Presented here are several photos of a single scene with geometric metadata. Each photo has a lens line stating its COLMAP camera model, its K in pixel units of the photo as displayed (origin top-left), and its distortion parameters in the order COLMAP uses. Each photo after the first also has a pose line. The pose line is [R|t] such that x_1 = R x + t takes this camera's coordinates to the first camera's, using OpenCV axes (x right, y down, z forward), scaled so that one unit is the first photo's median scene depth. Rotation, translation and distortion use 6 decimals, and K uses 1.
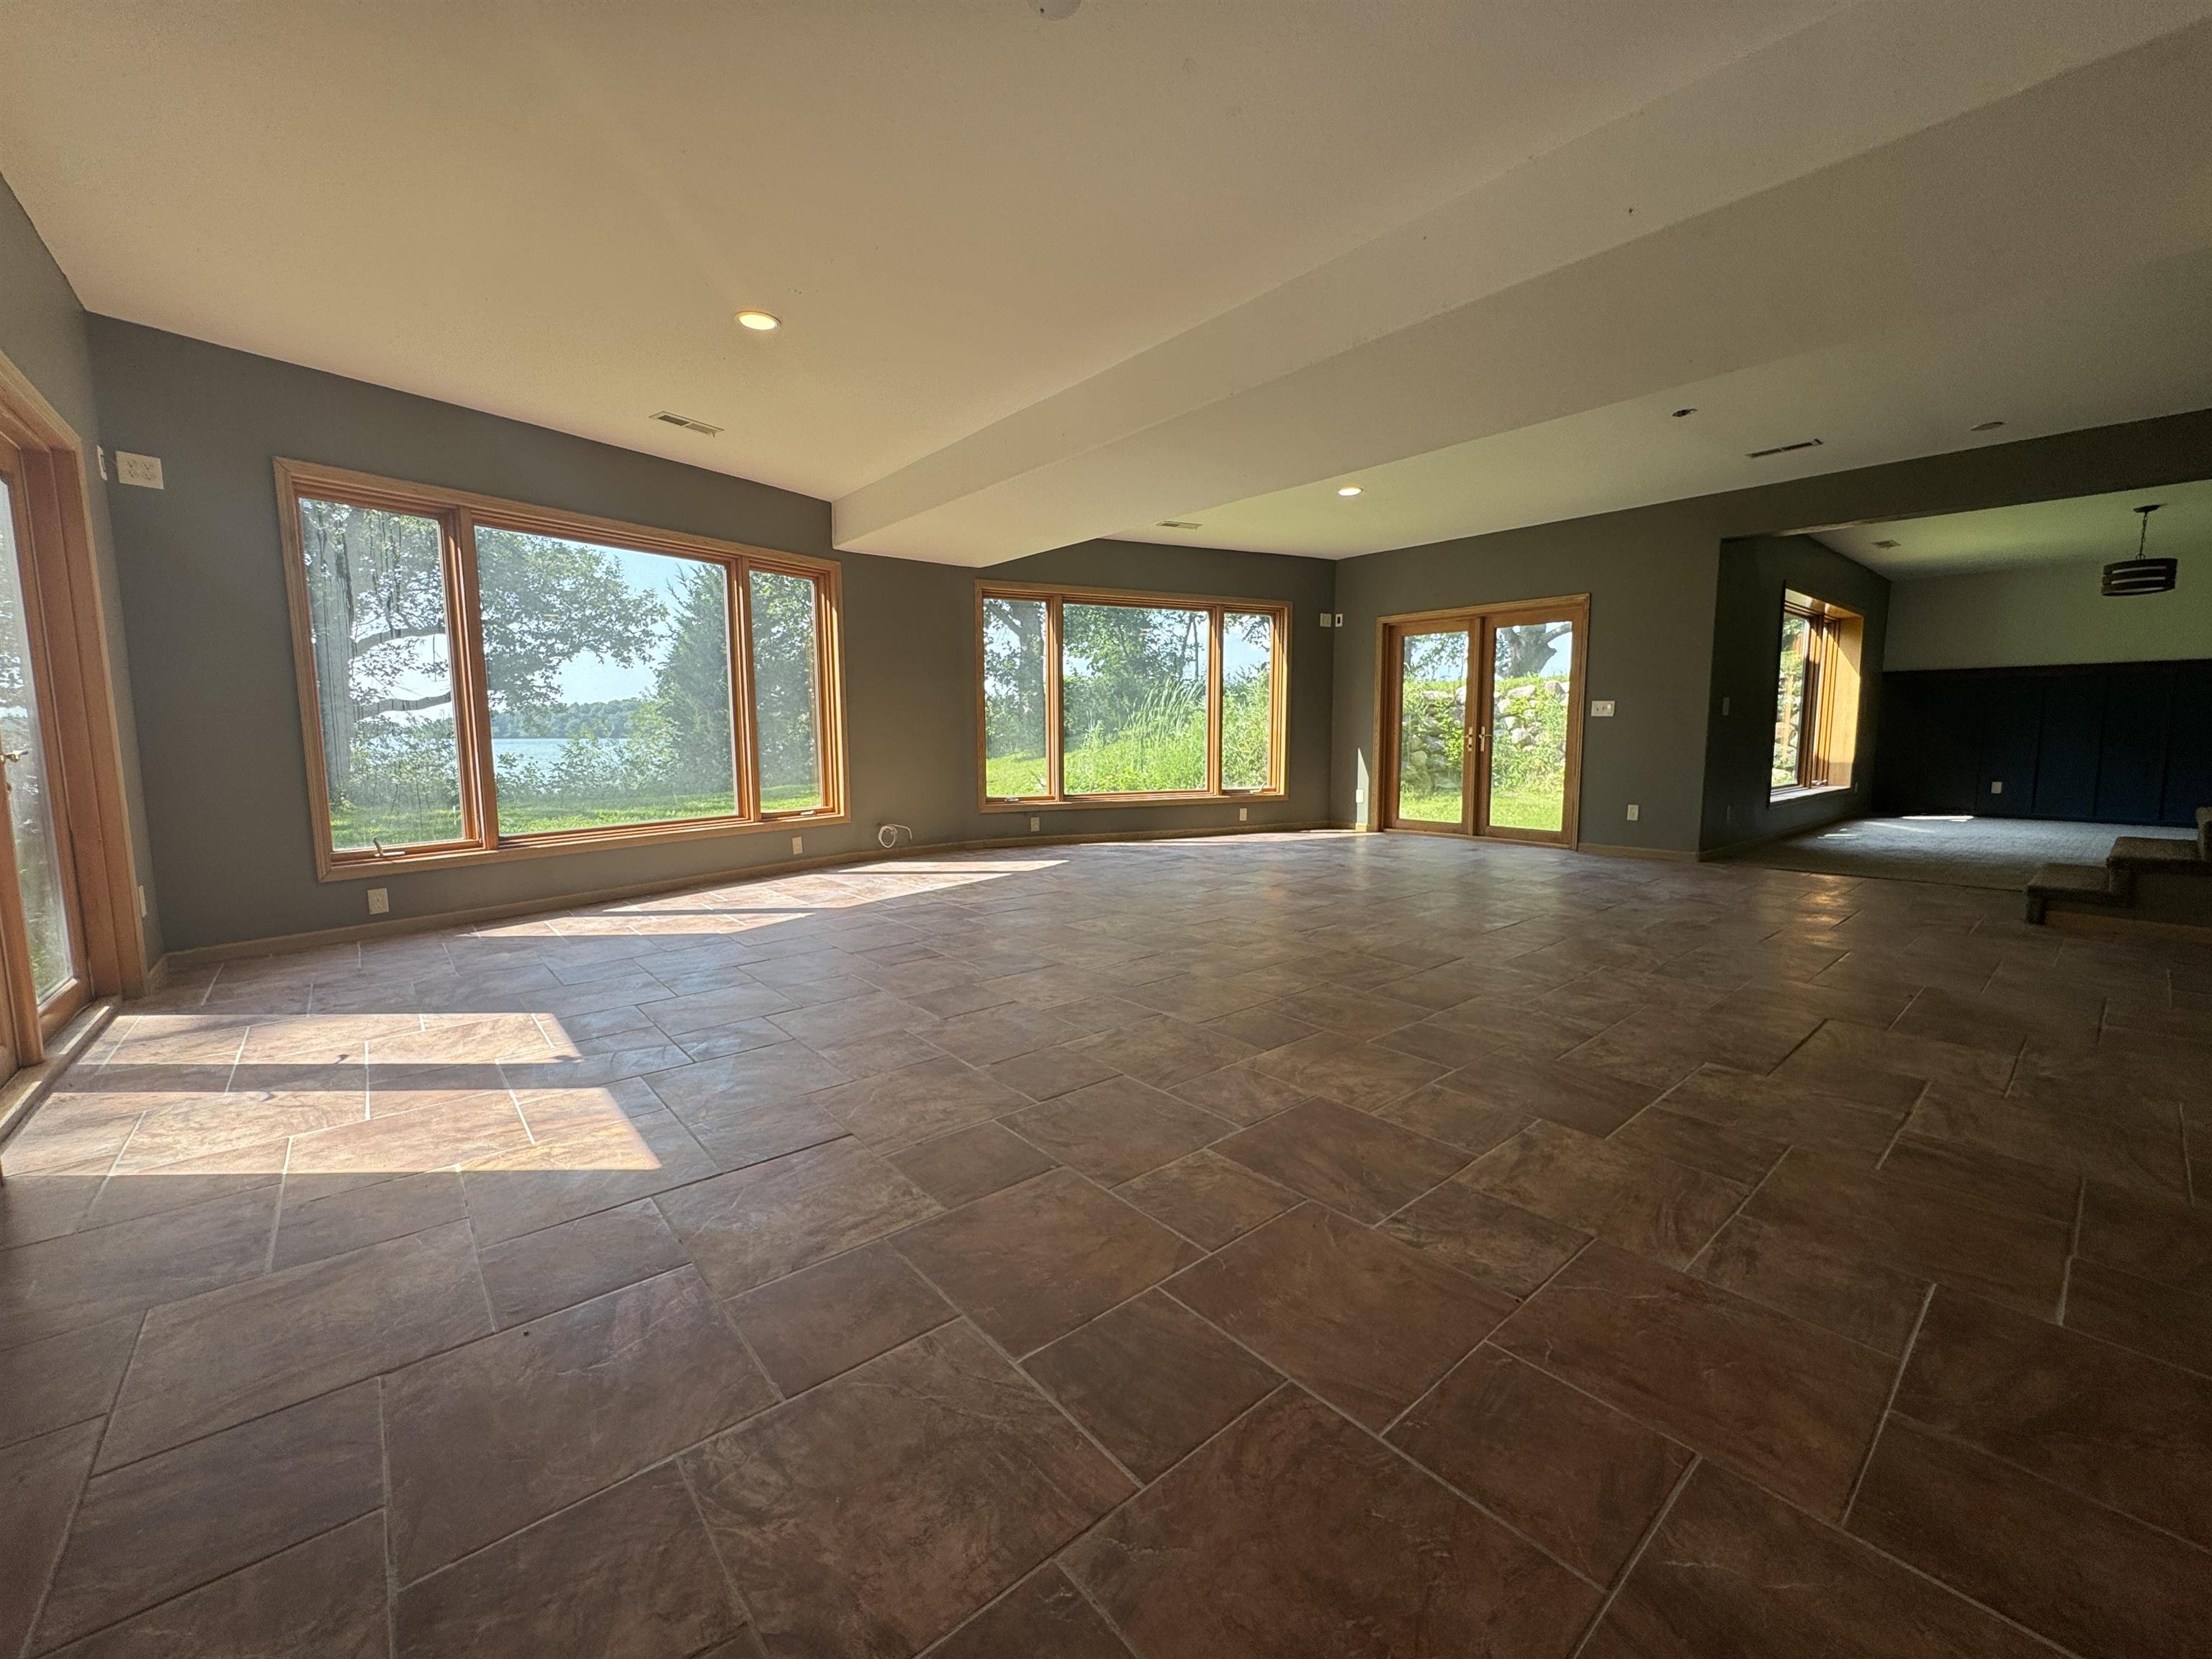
lens RADIAL K [[885.6, 0, 1111.7], [0, 885.6, 825.4], [0, 0, 1]] dist [-0.004074, -0.000713]
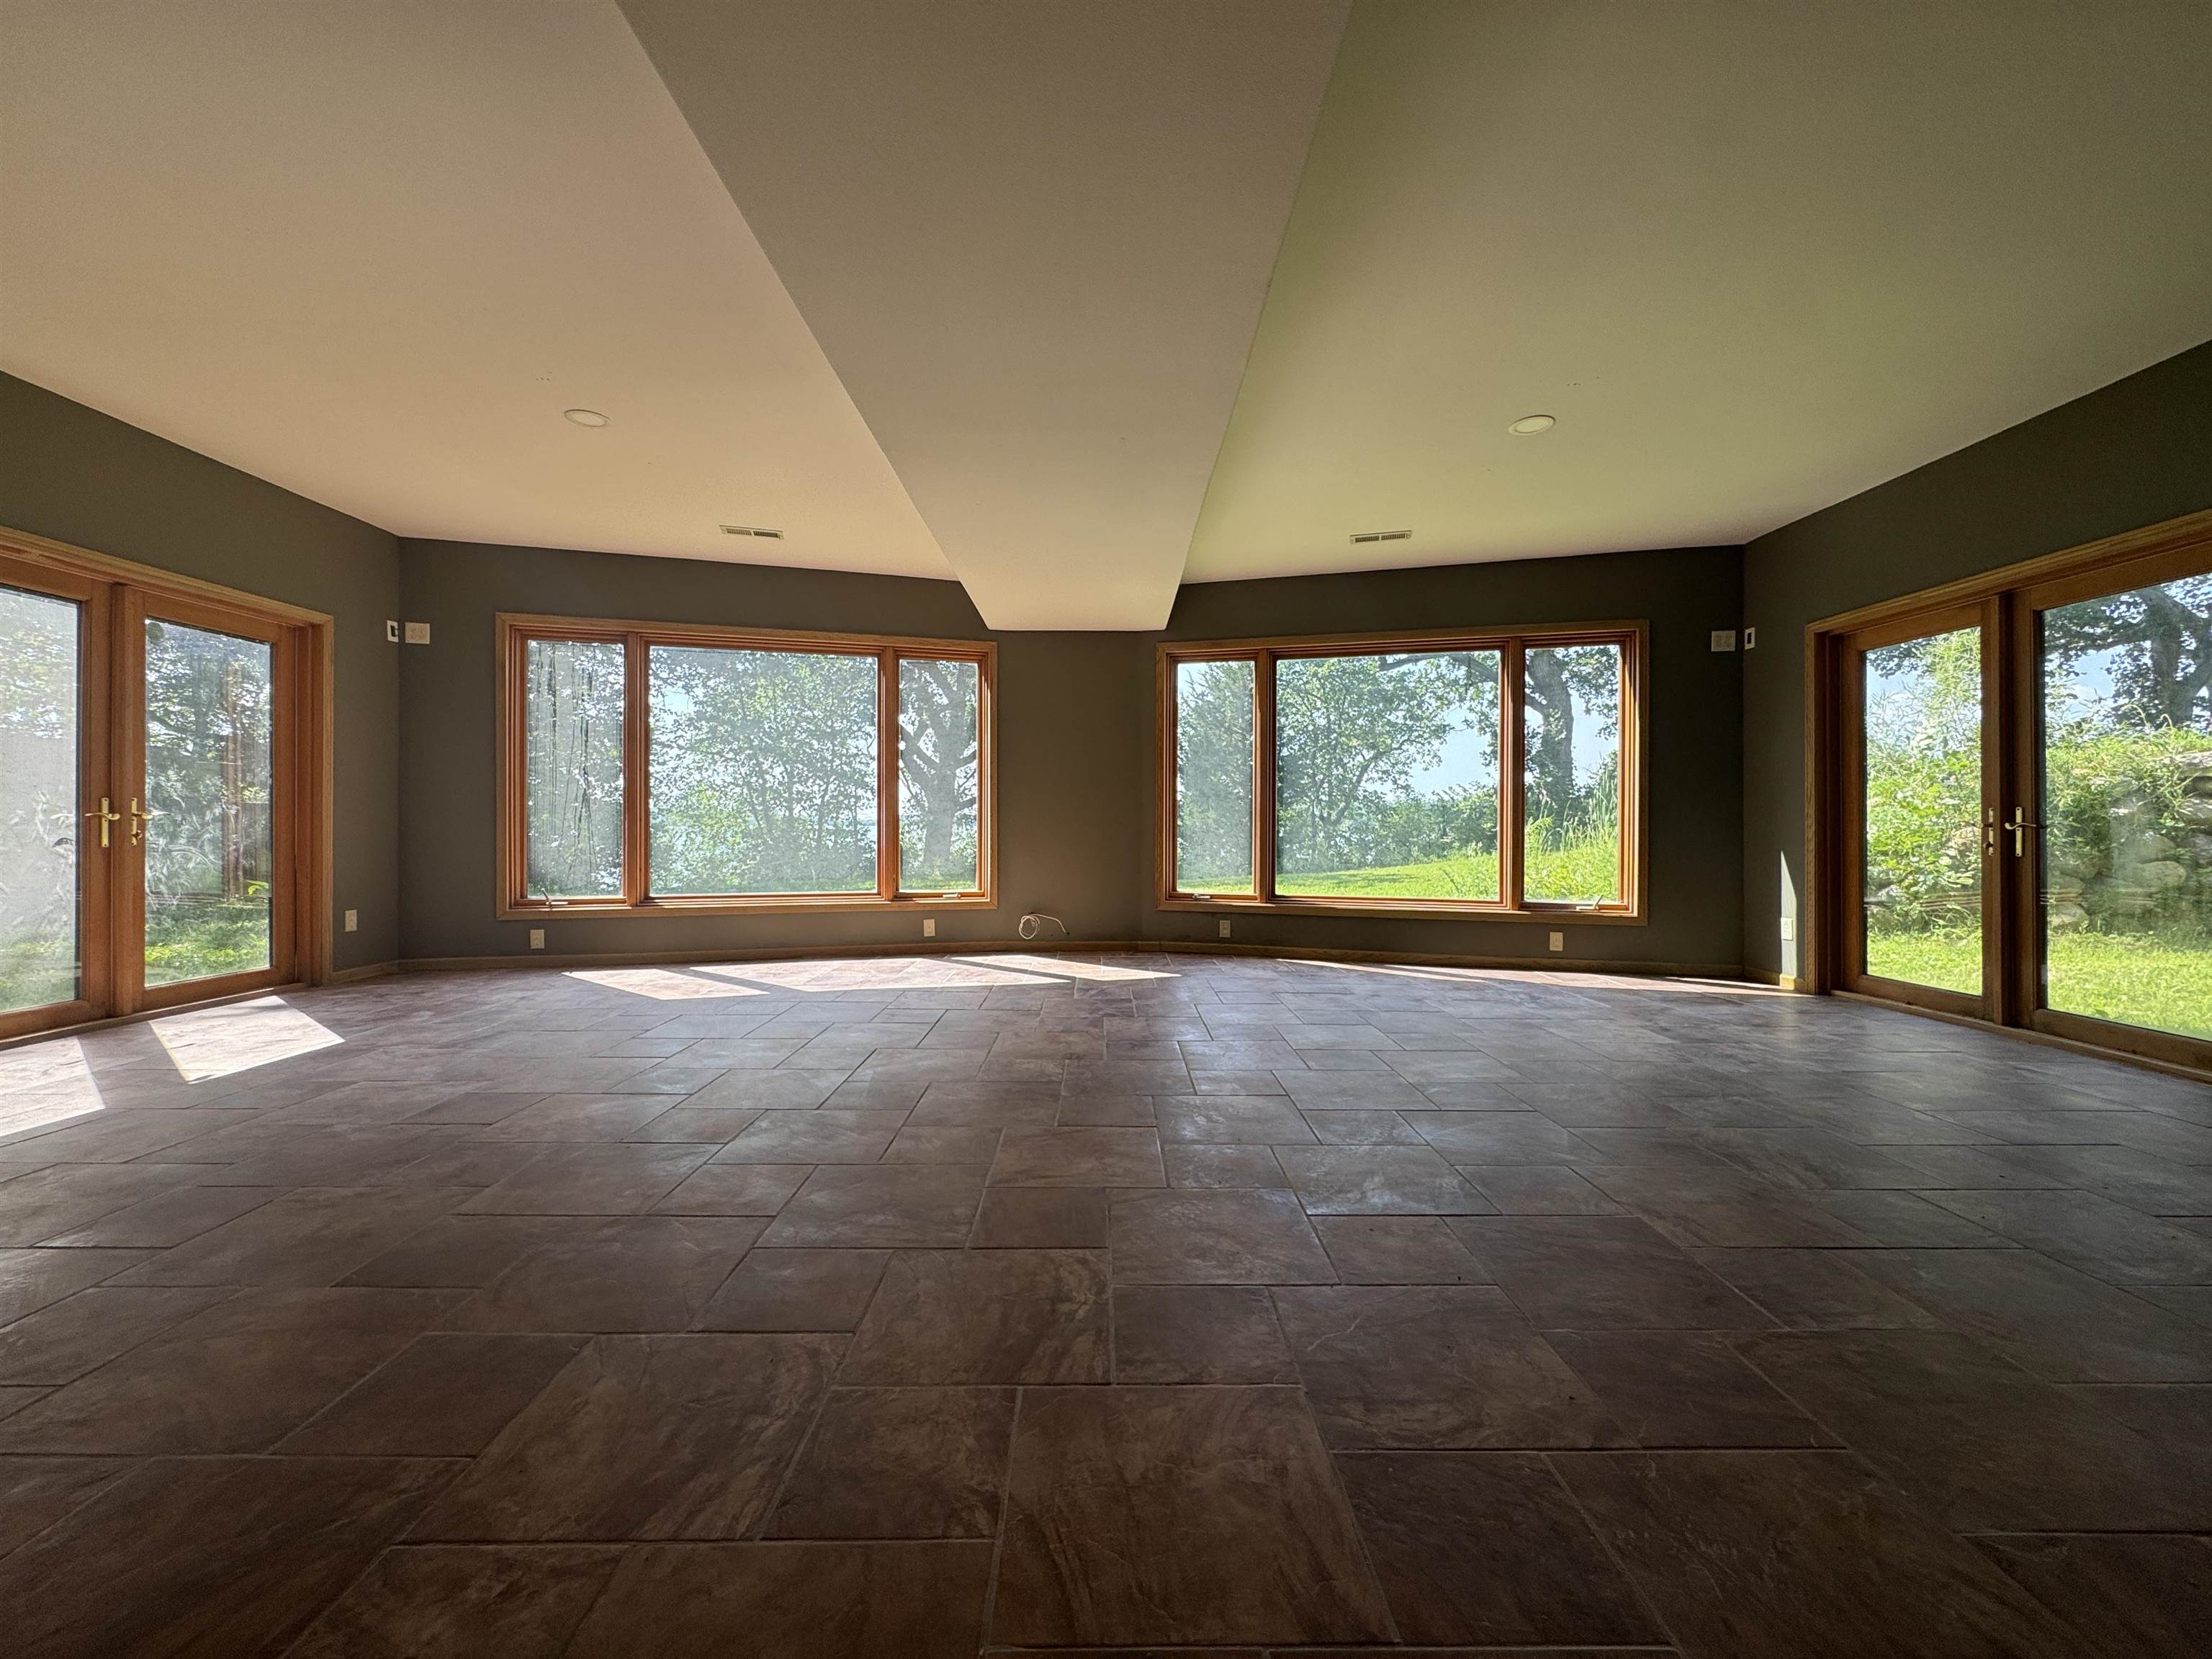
lens RADIAL K [[885.6, 0, 1106.9], [0, 885.6, 826.9], [0, 0, 1]] dist [-0.004074, -0.000713]
pose [[0.763690, 0.009135, -0.645519, 0.378920], [-0.076904, 0.994067, -0.076915, -0.024686], [0.640986, 0.108382, 0.759862, 0.318622]]
